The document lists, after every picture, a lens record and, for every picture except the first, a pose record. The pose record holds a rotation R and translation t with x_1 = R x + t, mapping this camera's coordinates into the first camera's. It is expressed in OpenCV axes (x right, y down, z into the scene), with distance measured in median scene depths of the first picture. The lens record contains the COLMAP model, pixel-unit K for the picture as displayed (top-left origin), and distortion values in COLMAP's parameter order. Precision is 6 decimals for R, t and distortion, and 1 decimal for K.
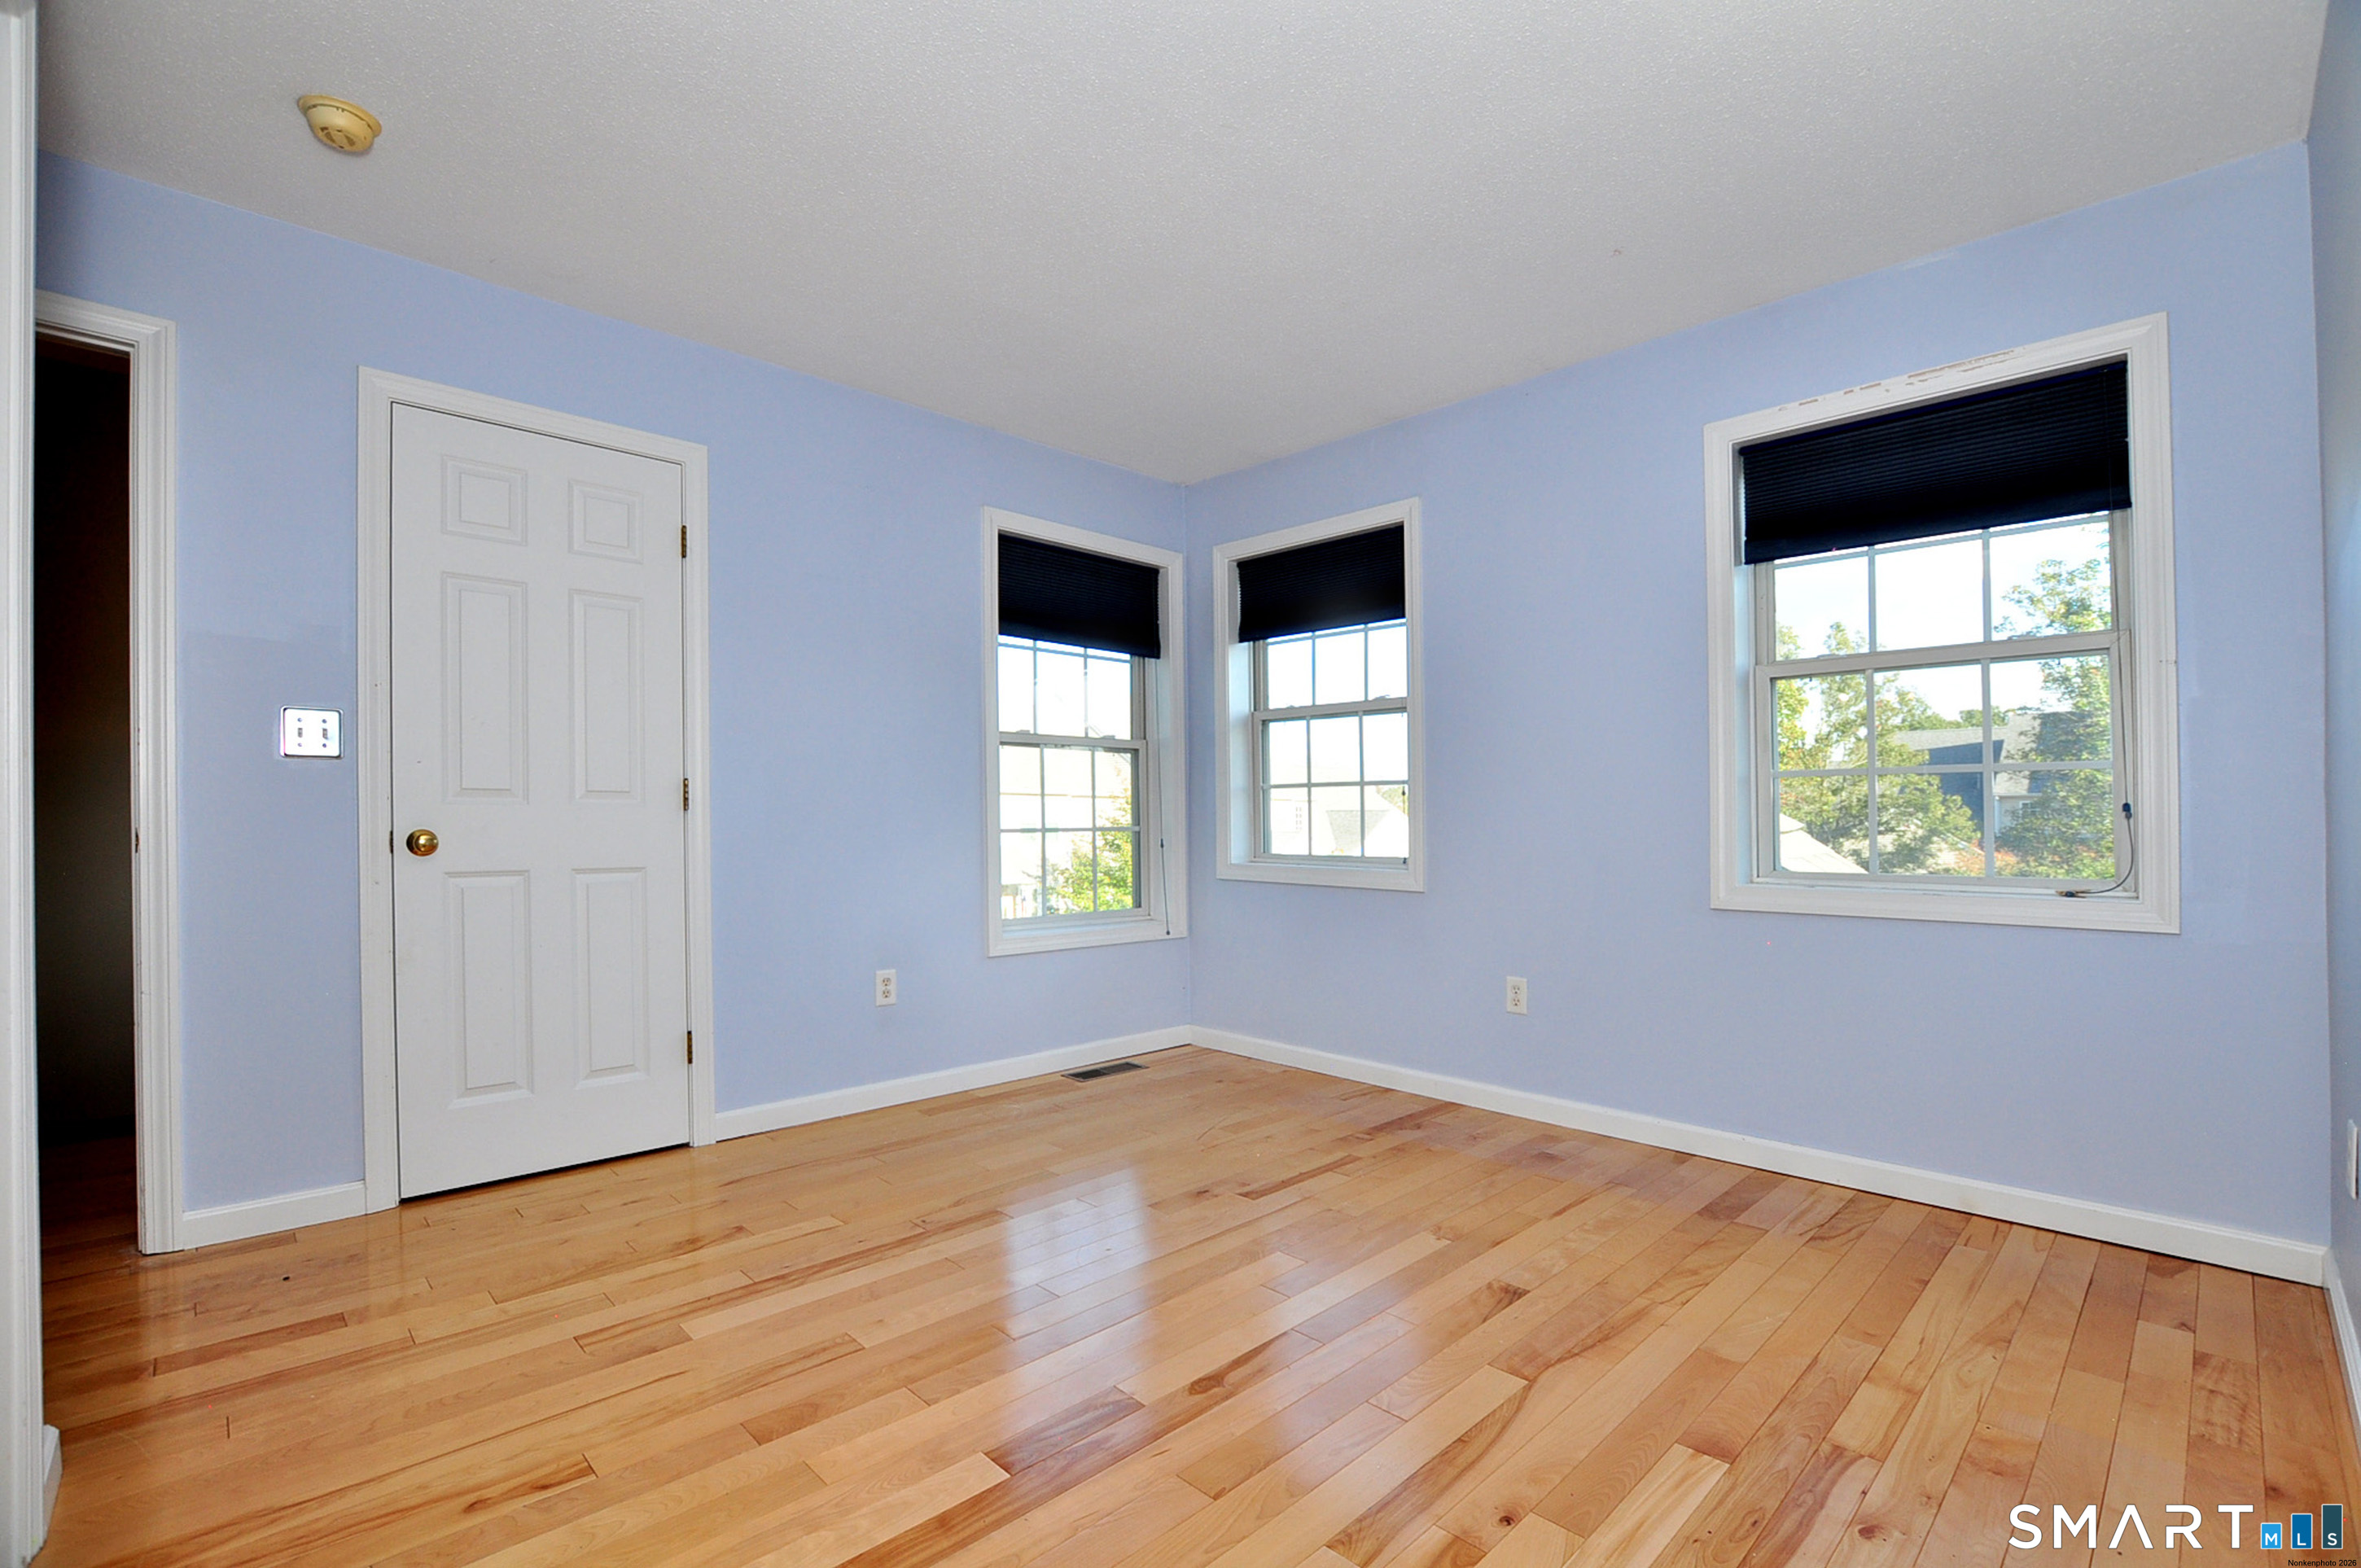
lens RADIAL K [[1033.5, 0, 1127.1], [0, 1033.5, 803.3], [0, 0, 1]] dist [-0.023546, 0.000336]
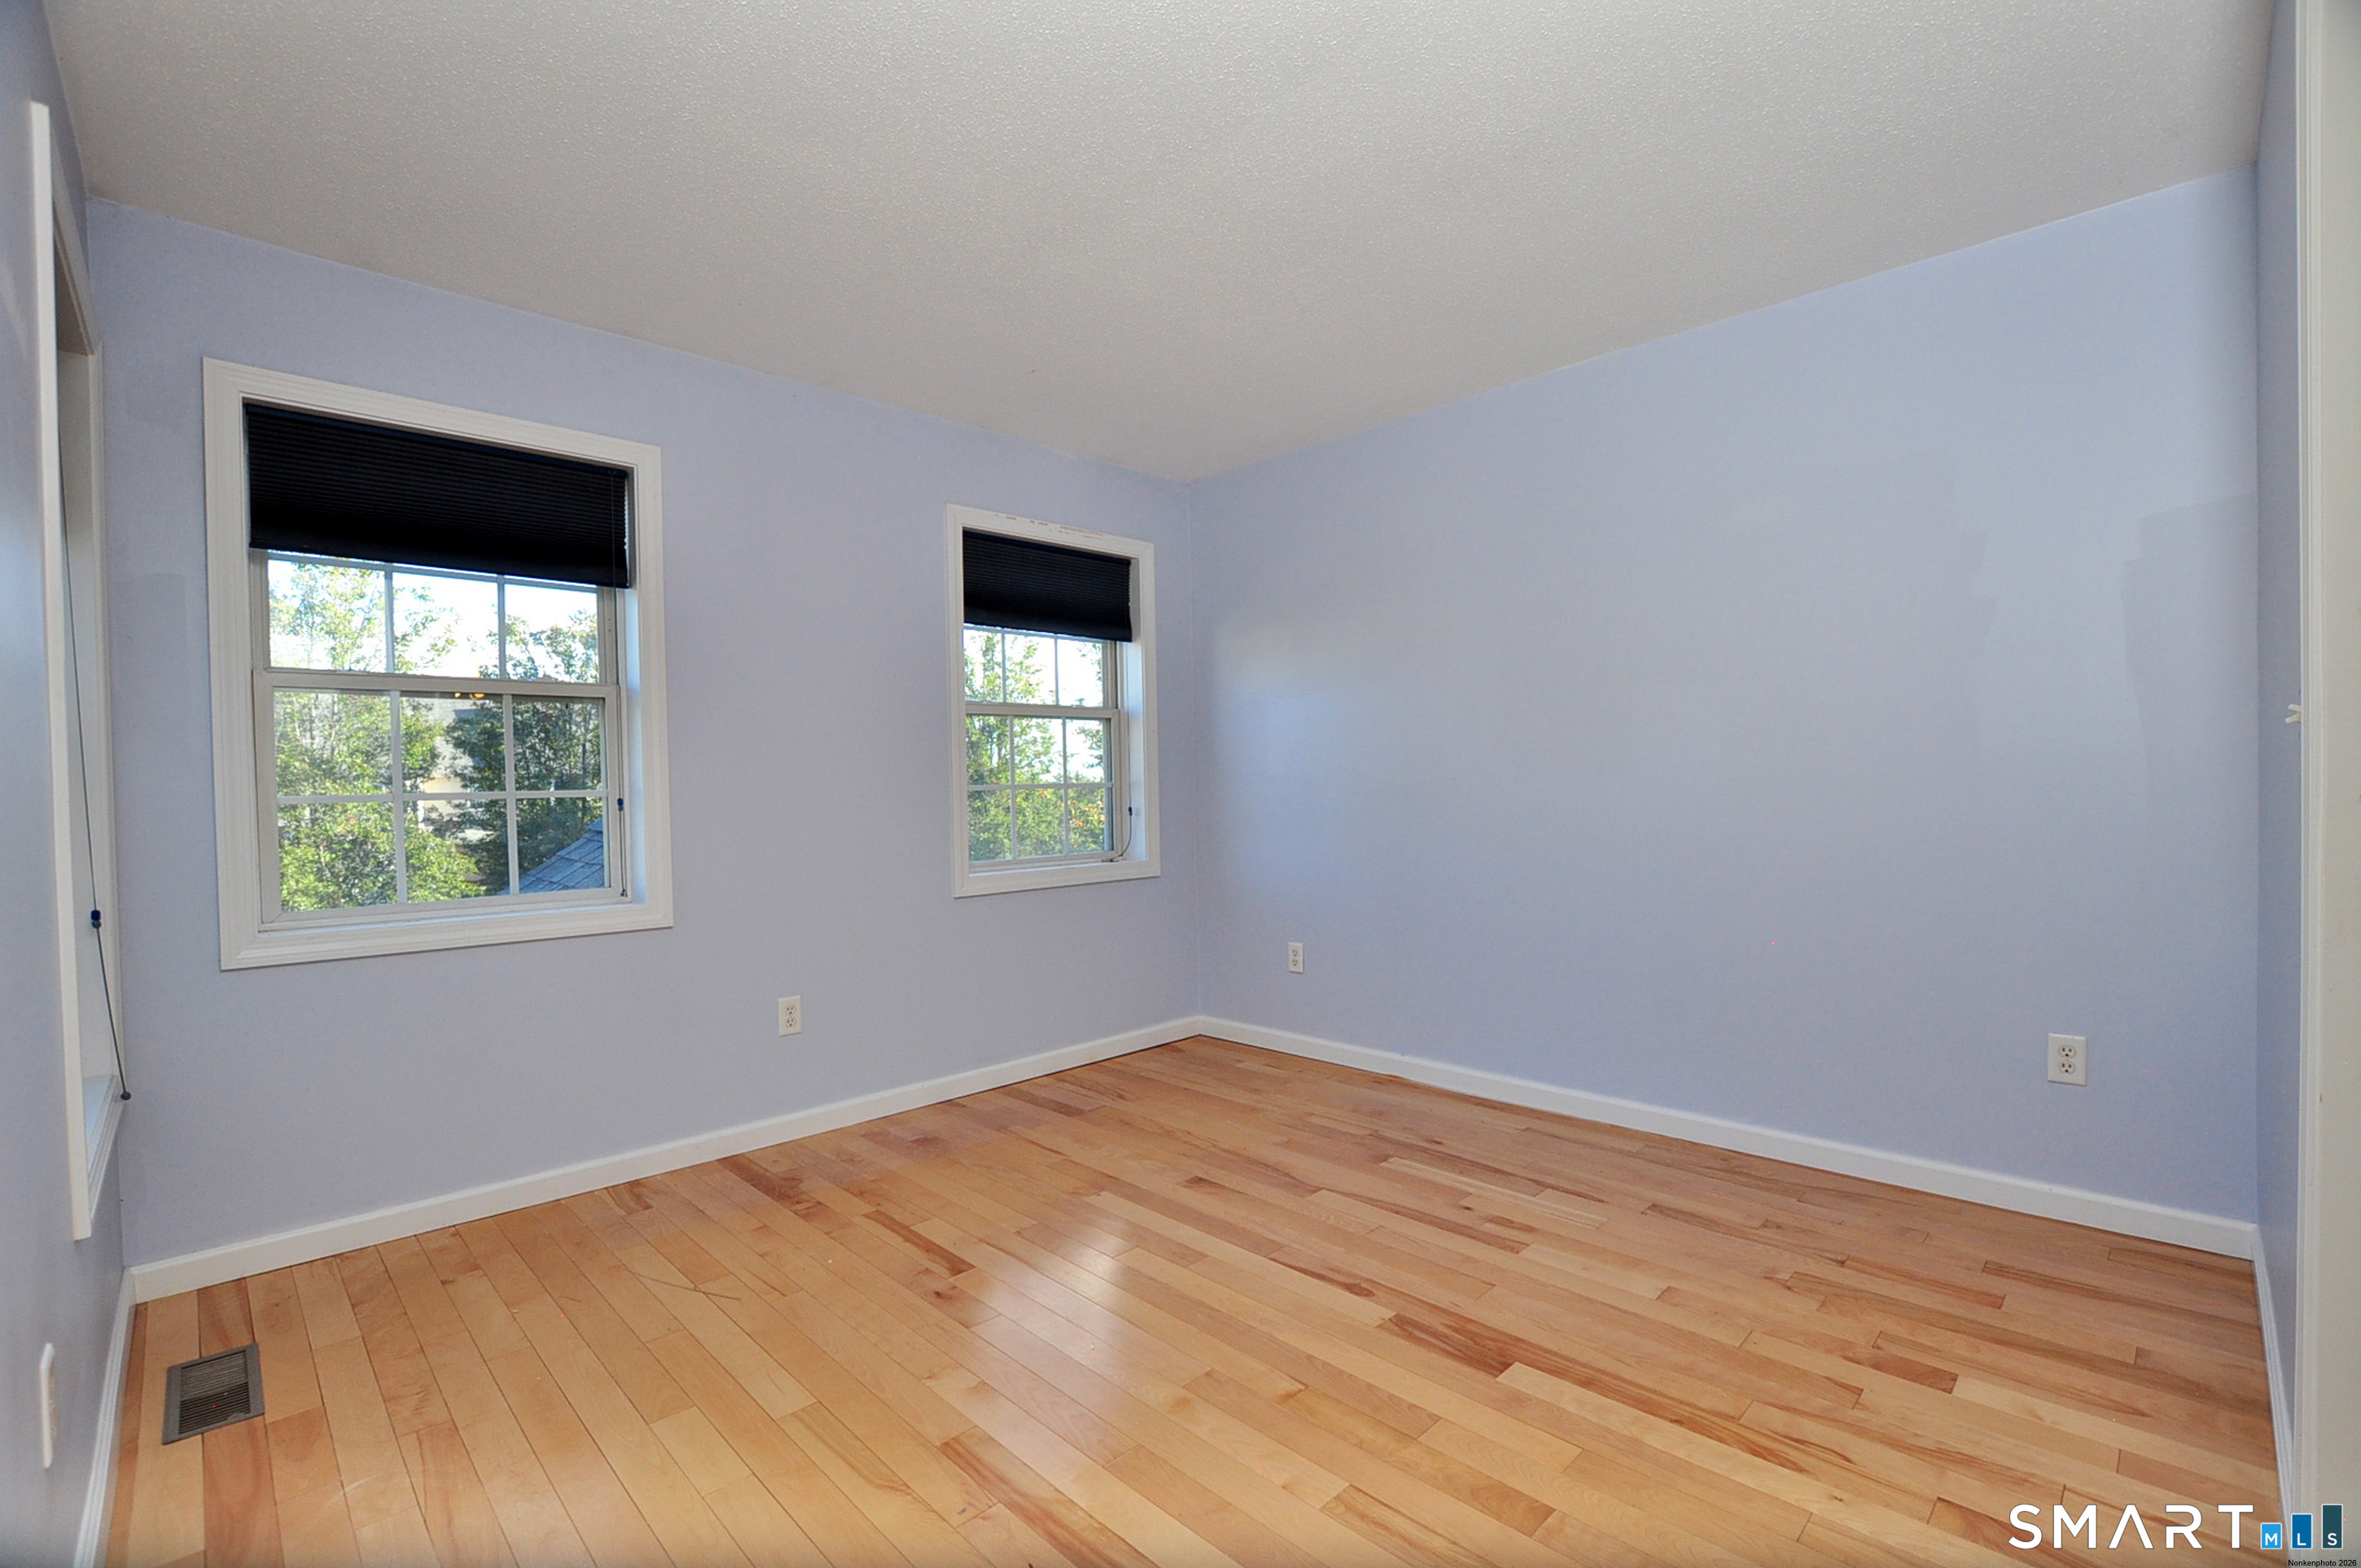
lens RADIAL K [[1016.6, 0, 1174.2], [0, 1016.6, 826.5], [0, 0, 1]] dist [-0.061563, 0.000169]
pose [[-0.027848, -0.020707, 0.999398, -0.720357], [0.024291, 0.999476, 0.021386, -0.001220], [-0.999317, 0.024872, -0.027331, 0.850103]]
